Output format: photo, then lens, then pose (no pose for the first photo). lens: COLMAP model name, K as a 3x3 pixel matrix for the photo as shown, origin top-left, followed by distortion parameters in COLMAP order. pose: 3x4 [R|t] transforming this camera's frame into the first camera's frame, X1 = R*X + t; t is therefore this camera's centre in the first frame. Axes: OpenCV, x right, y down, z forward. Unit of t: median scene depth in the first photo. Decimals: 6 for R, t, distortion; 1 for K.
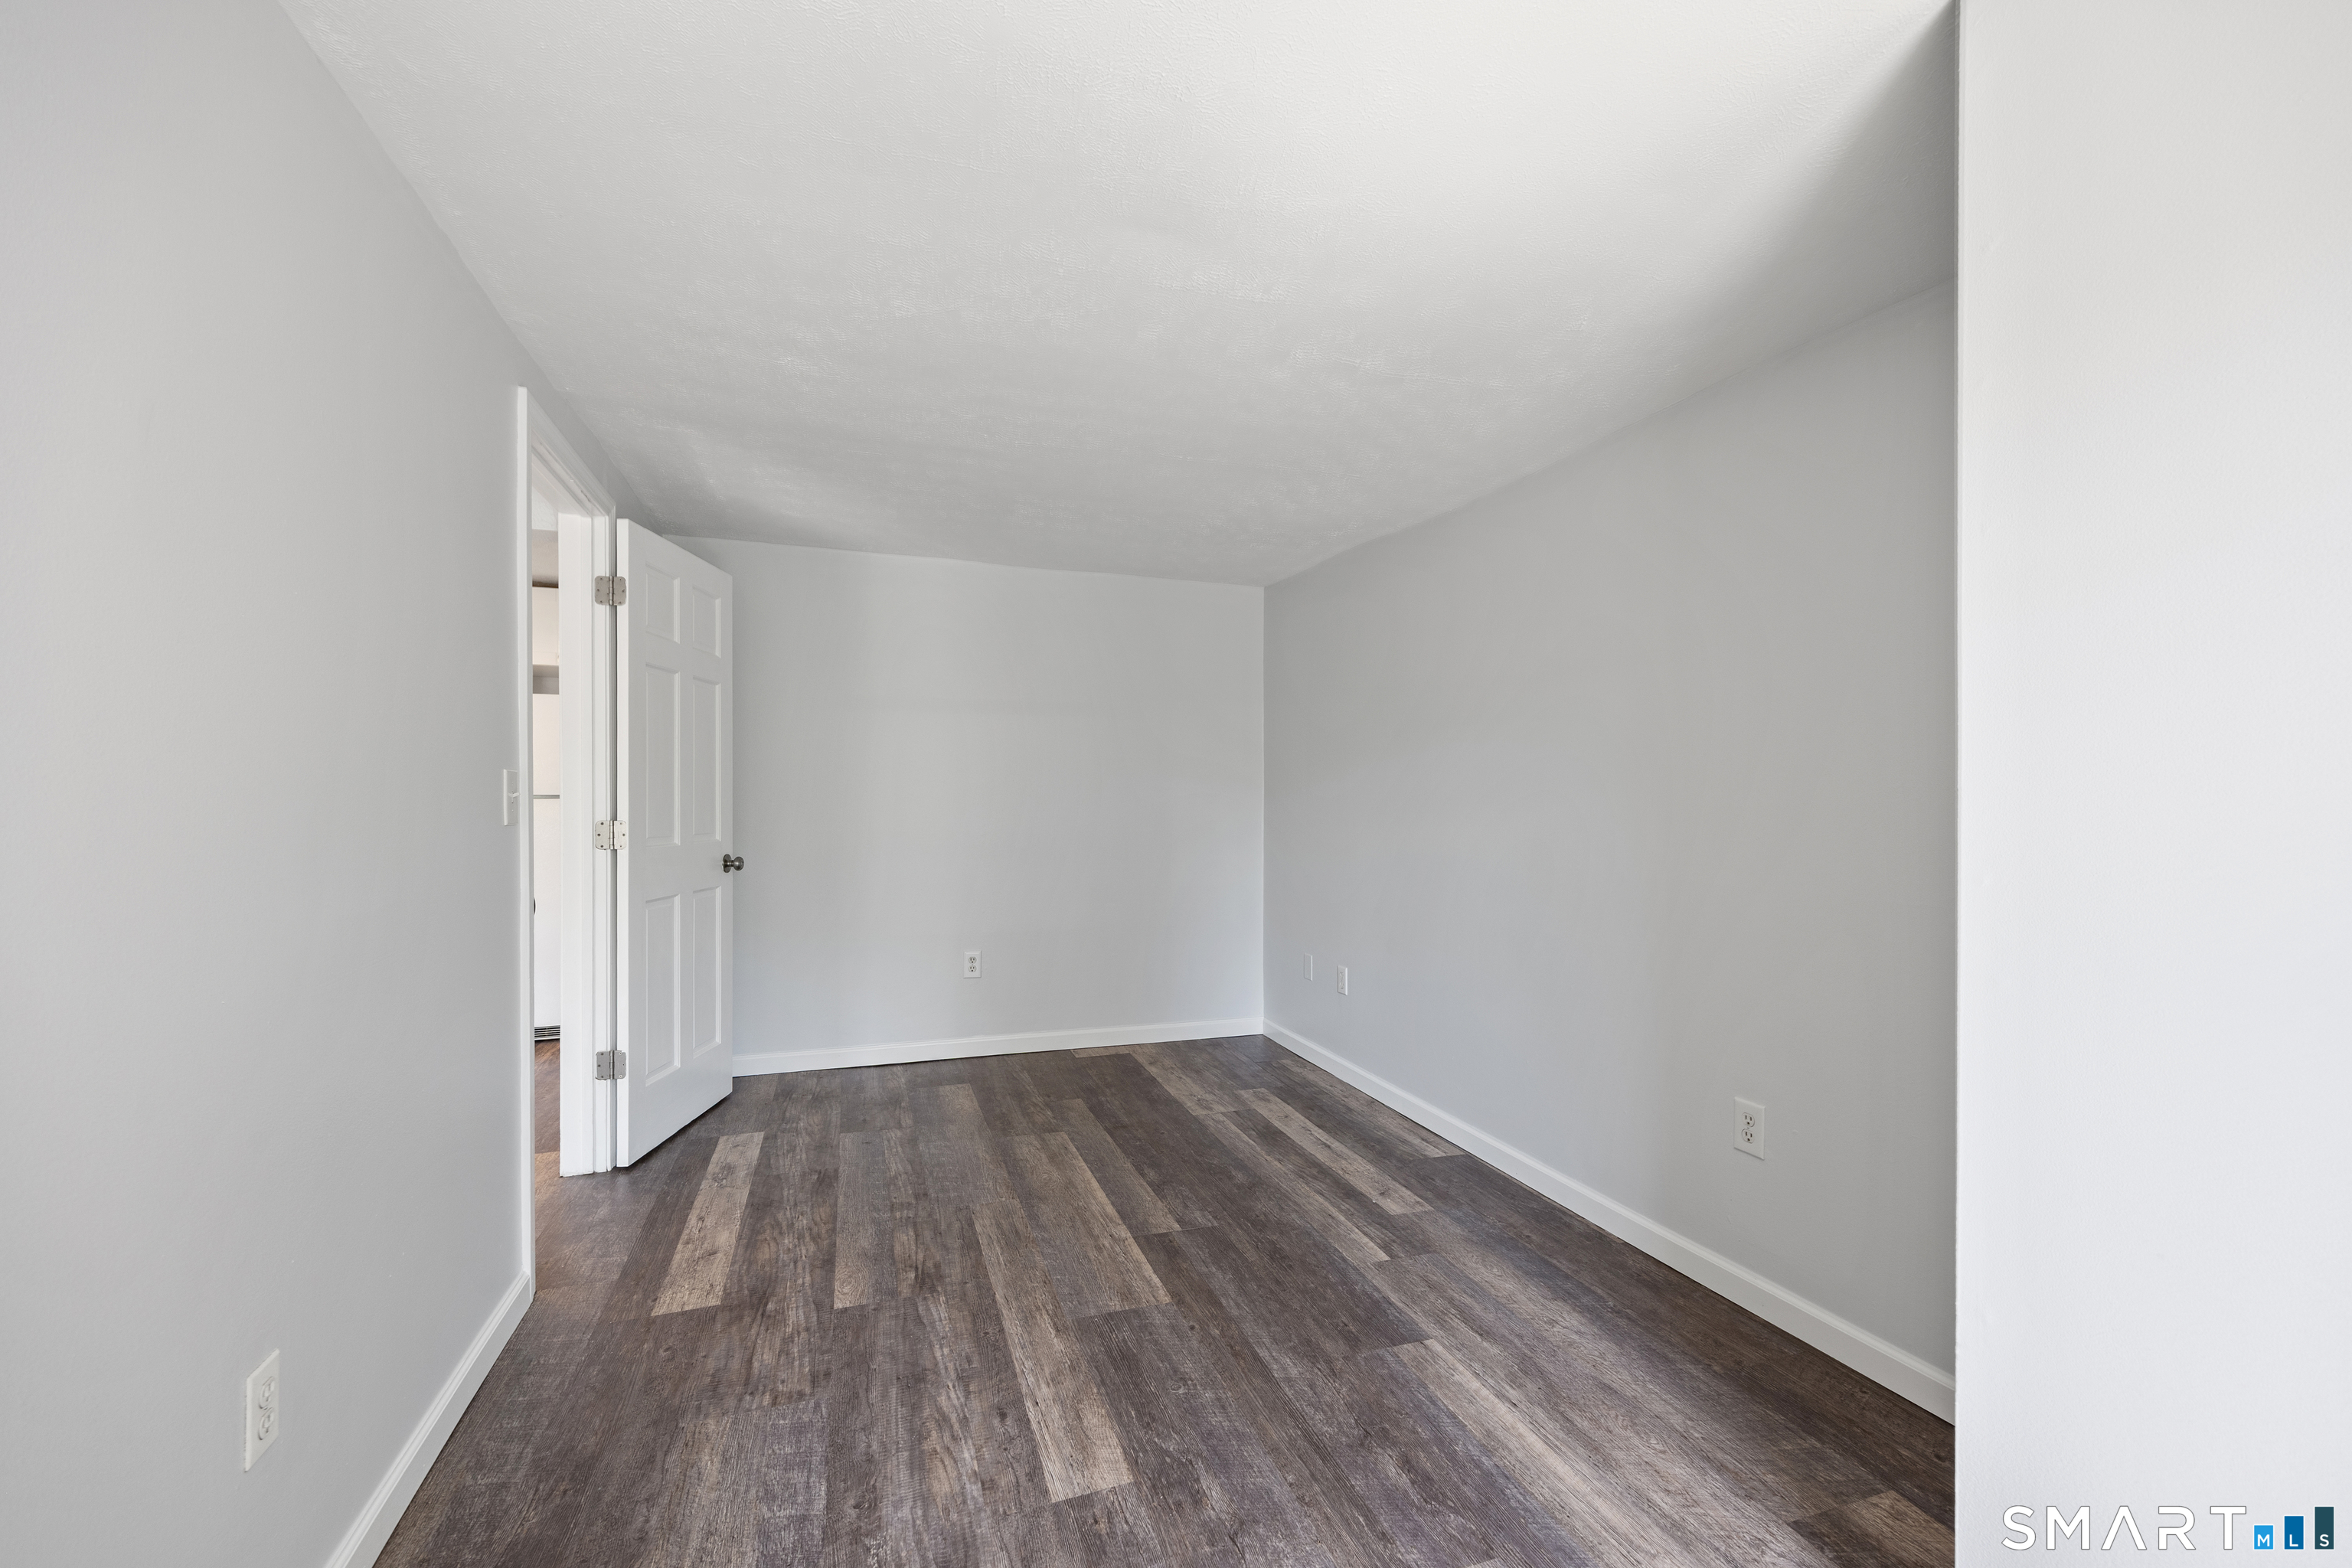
lens RADIAL K [[934.9, 0, 1176.0], [0, 934.9, 784.0], [0, 0, 1]] dist [0.000759, 0.000070]
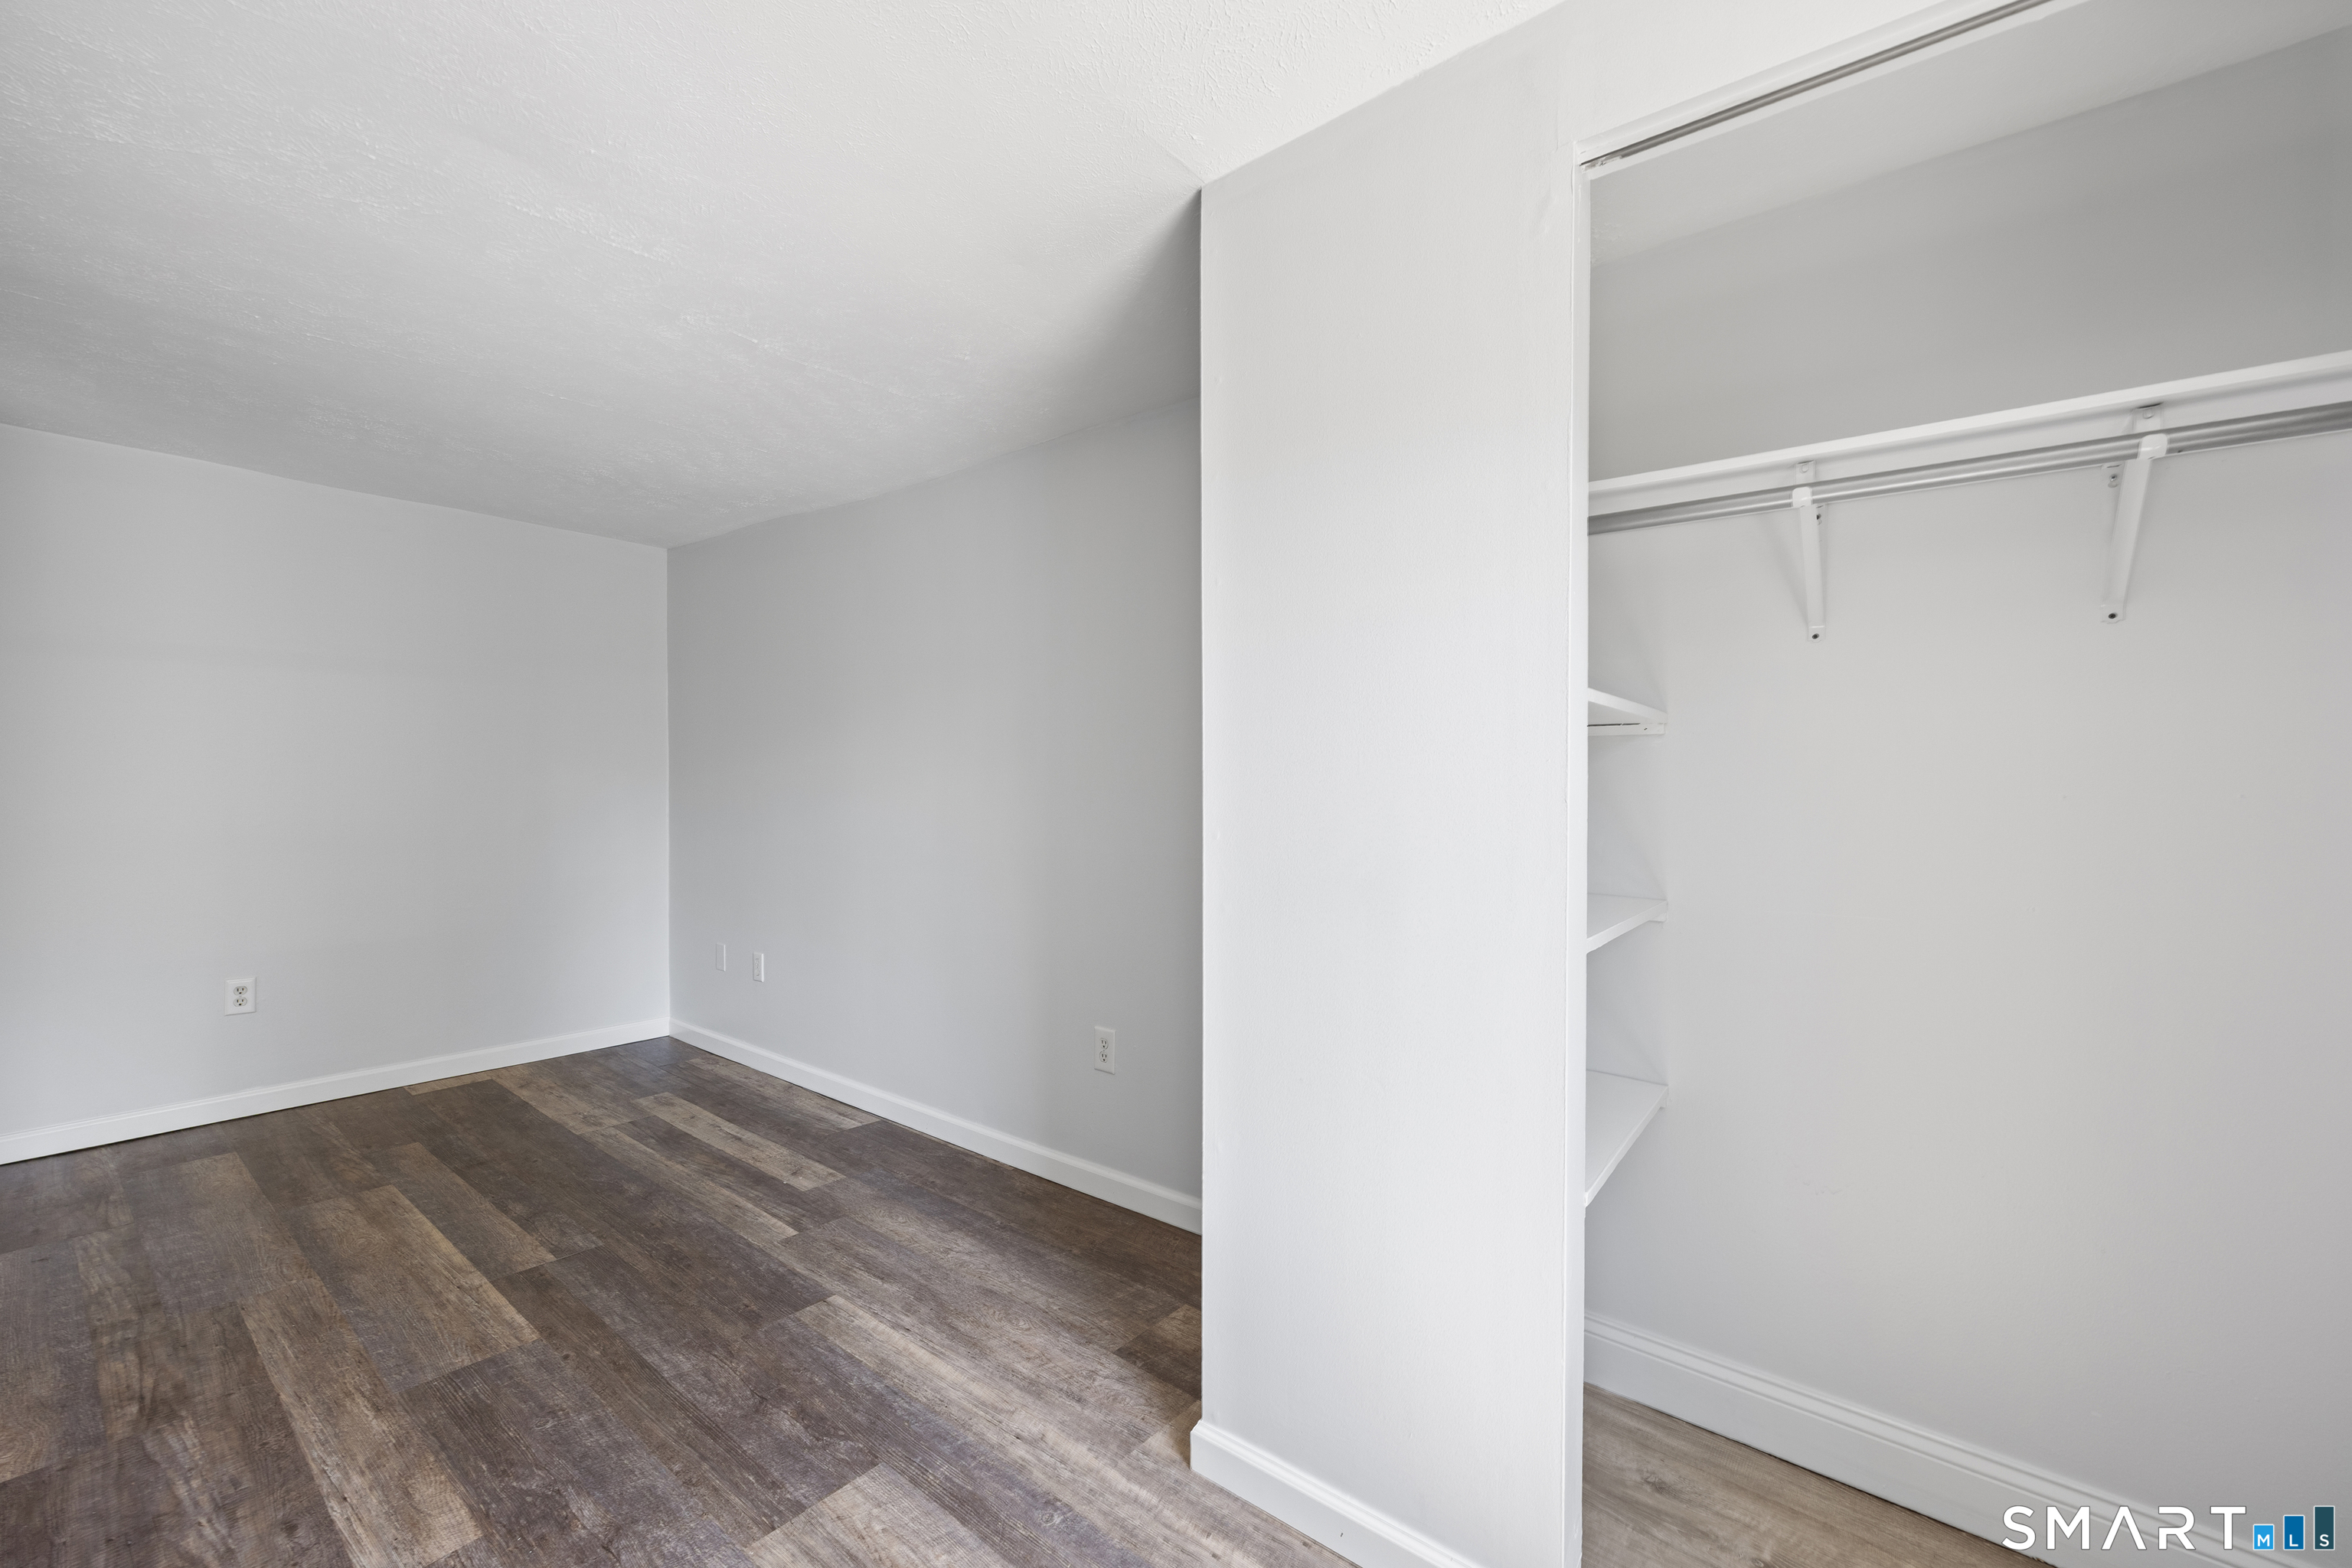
lens RADIAL K [[948.1, 0, 1150.5], [0, 948.1, 782.7], [0, 0, 1]] dist [-0.001226, -0.000542]
pose [[0.852386, 0.000330, 0.522912, 0.020435], [-0.009749, 0.999836, 0.015261, 0.001334], [-0.522822, -0.018106, 0.852250, -0.076773]]
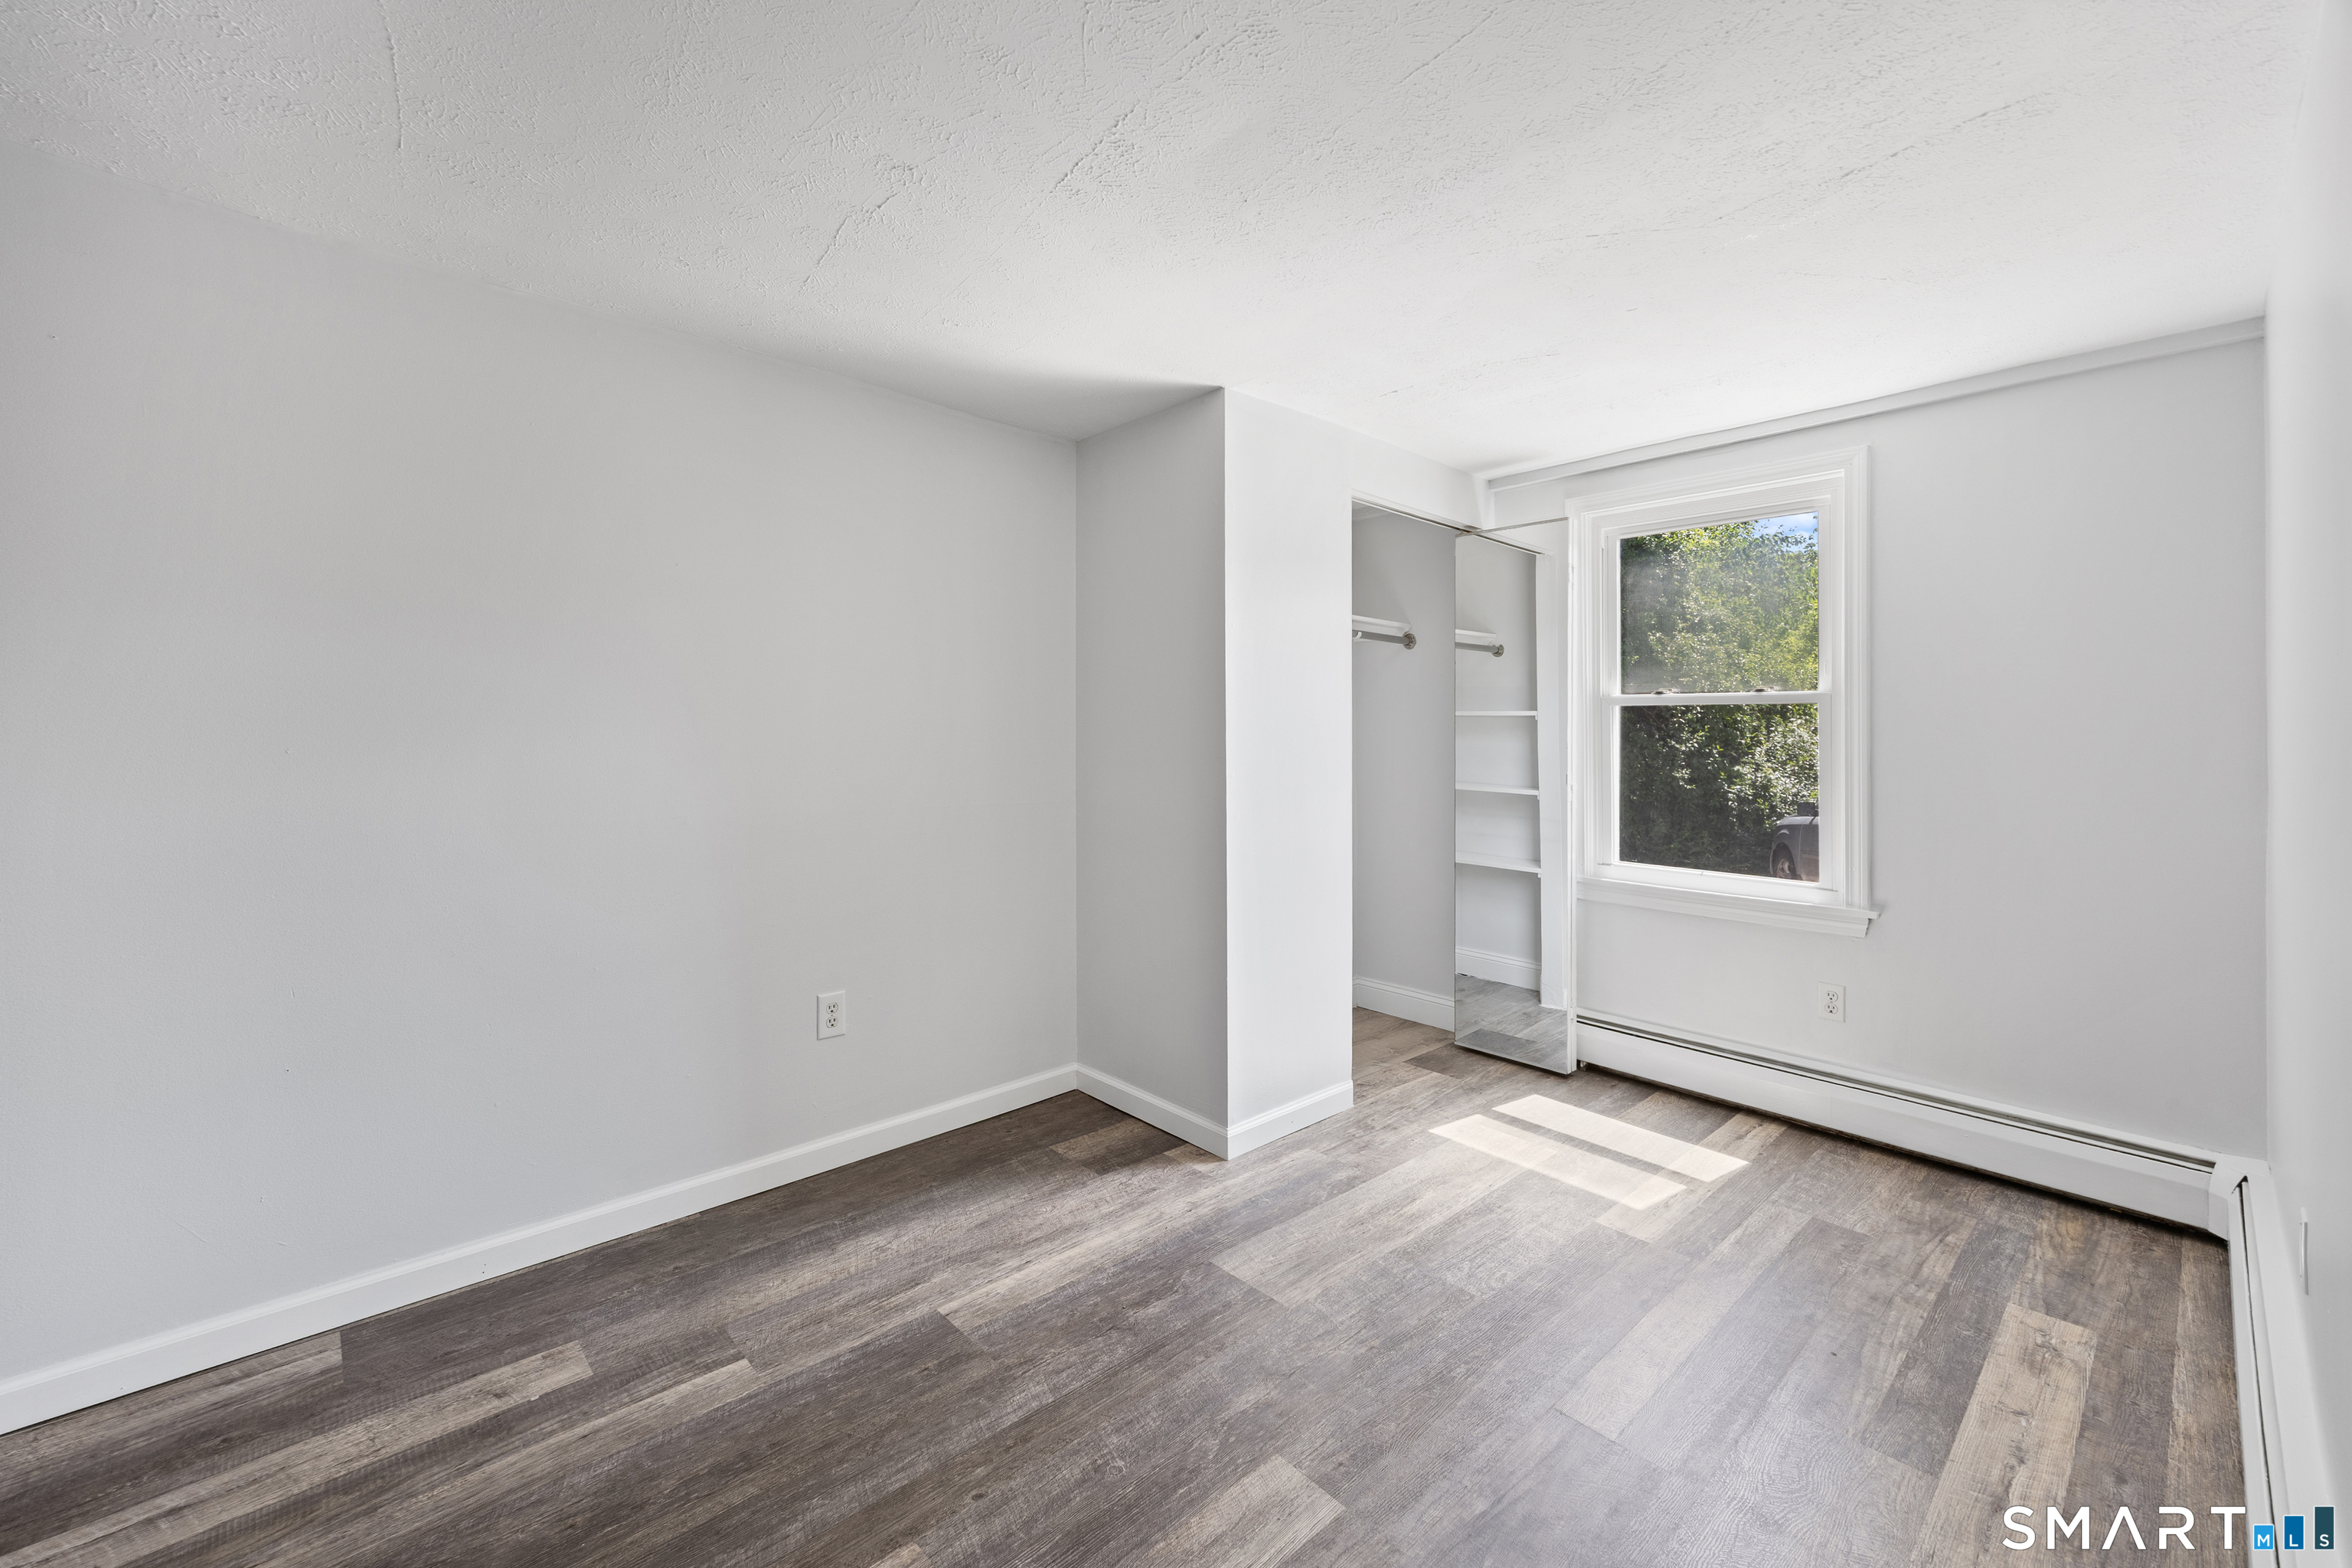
lens RADIAL K [[957.0, 0, 1183.4], [0, 957.0, 749.7], [0, 0, 1]] dist [0.003740, 0.000632]
pose [[-0.407832, -0.025709, 0.912695, -0.695594], [-0.024828, 0.999546, 0.017061, 0.006816], [-0.912719, -0.015703, -0.408285, 1.178496]]
